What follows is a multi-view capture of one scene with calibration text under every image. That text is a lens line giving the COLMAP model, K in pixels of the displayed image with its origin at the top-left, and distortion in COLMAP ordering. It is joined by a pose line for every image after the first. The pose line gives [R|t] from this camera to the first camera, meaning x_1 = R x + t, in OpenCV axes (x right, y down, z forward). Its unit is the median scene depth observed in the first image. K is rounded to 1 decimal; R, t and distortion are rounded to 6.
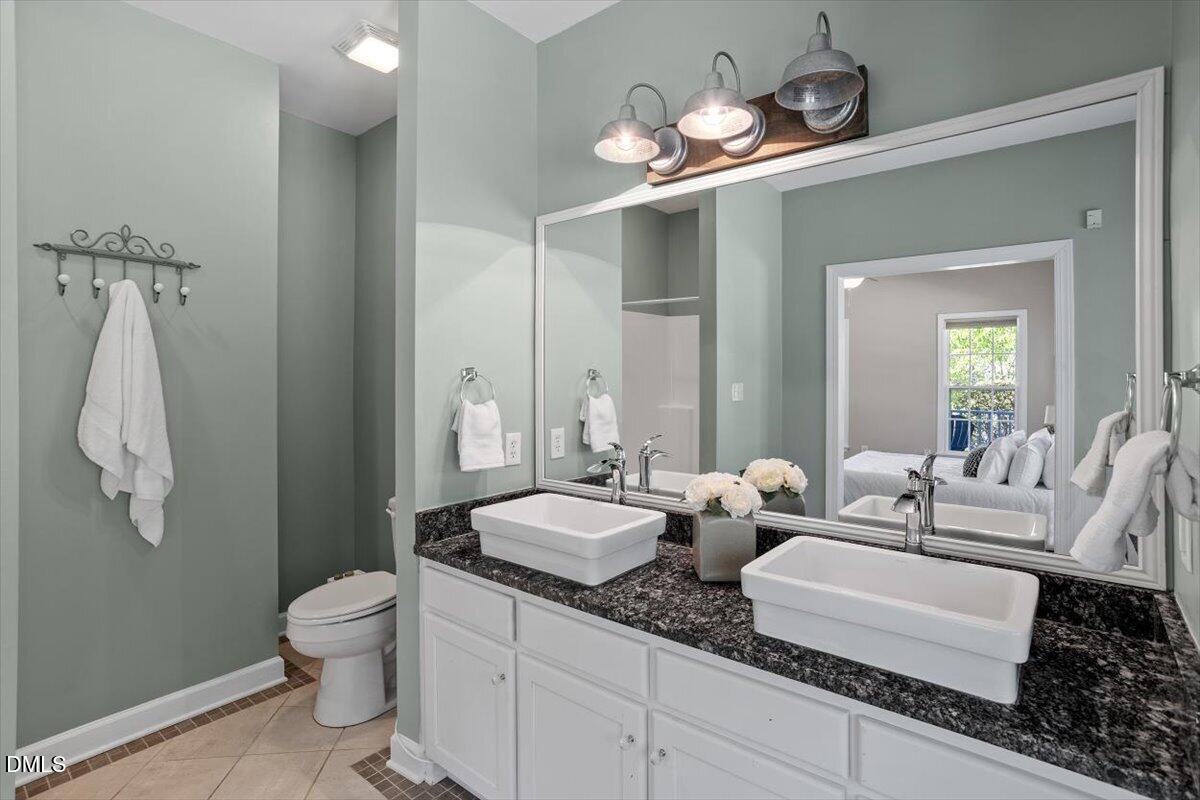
lens RADIAL K [[586.8, 0, 598.3], [0, 586.8, 373.8], [0, 0, 1]] dist [-0.052369, 0.037233]
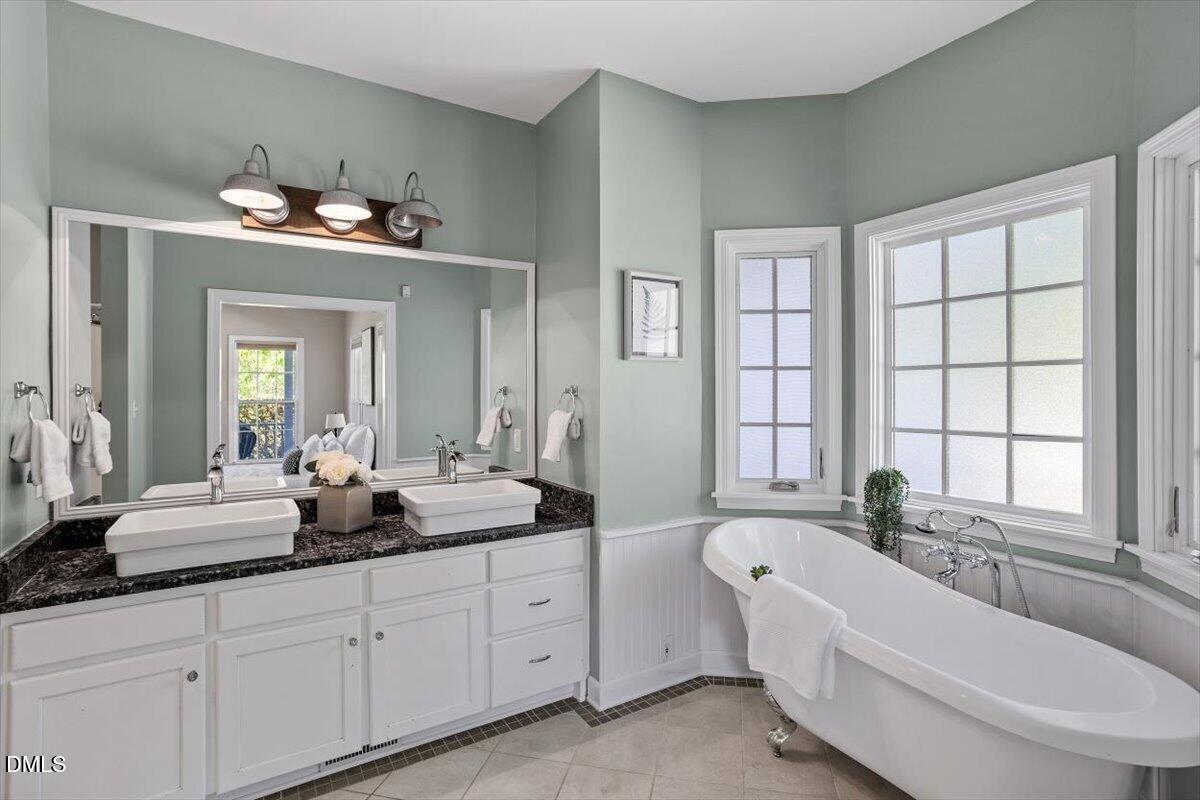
lens RADIAL K [[586.8, 0, 598.3], [0, 586.8, 373.8], [0, 0, 1]] dist [-0.052369, 0.037233]
pose [[0.331456, 0.024334, 0.943157, -0.797103], [0.002990, 0.999635, -0.026842, 0.003476], [-0.943466, 0.011717, 0.331263, -0.047867]]
